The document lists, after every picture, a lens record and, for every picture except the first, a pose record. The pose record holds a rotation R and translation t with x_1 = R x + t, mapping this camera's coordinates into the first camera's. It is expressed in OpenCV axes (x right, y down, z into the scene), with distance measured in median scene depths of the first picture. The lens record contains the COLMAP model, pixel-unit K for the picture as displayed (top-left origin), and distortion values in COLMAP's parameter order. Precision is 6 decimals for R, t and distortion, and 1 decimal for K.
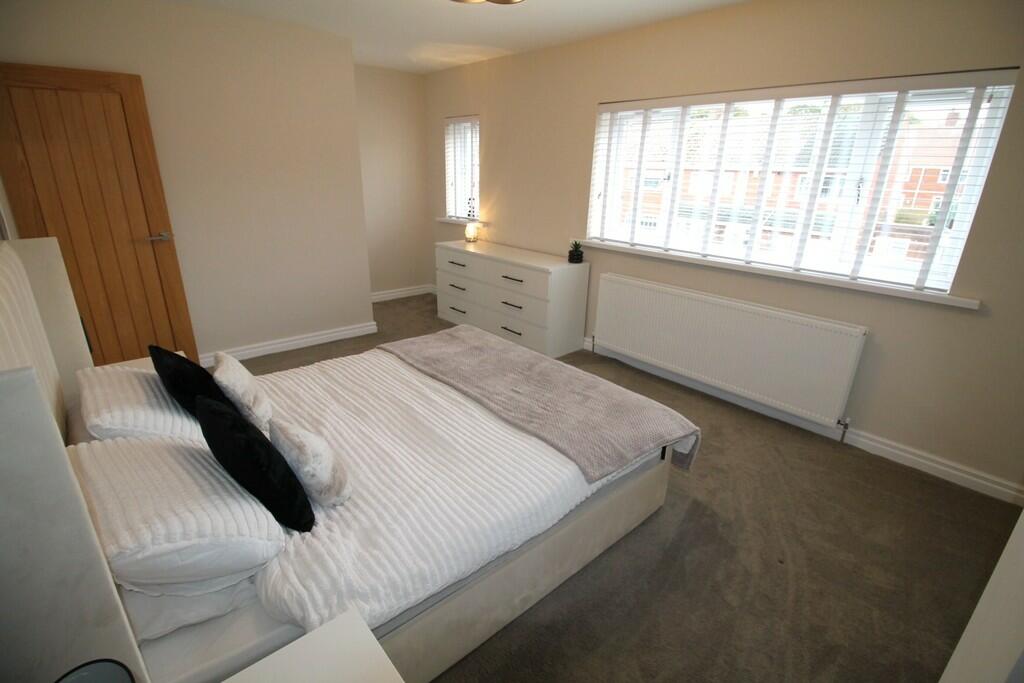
lens RADIAL K [[482.4, 0, 512.0], [0, 482.4, 341.5], [0, 0, 1]] dist [-0.011546, 0.000136]
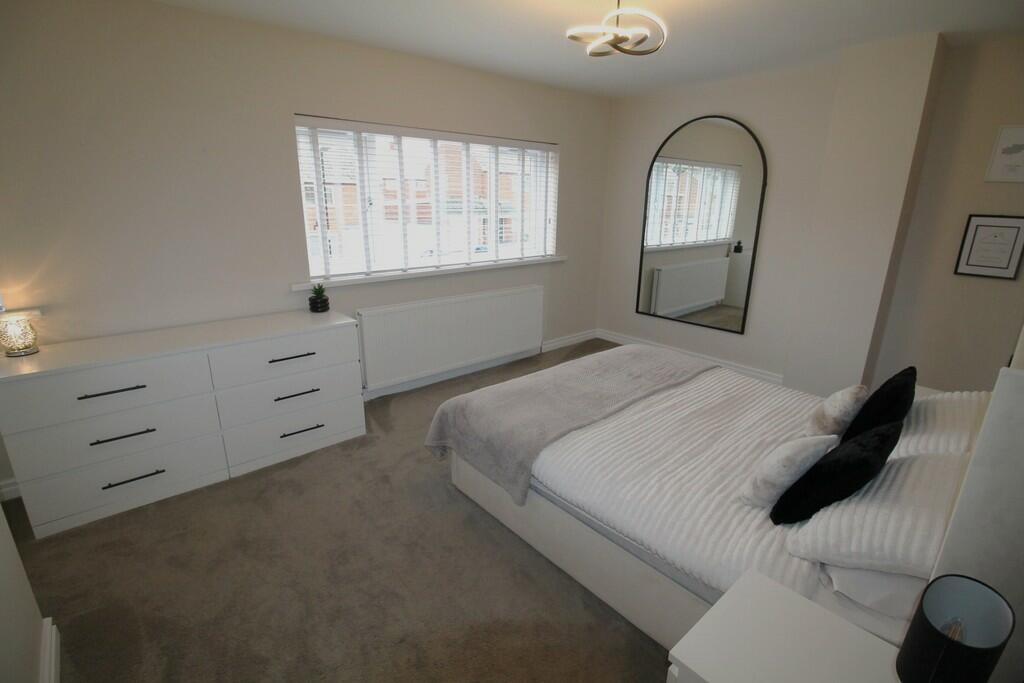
lens RADIAL K [[482.4, 0, 512.0], [0, 482.4, 341.5], [0, 0, 1]] dist [-0.011546, 0.000136]
pose [[-0.005209, -0.307915, 0.951399, -0.771243], [0.325253, 0.899158, 0.292788, -0.301004], [-0.945613, 0.310971, 0.095467, 0.778515]]
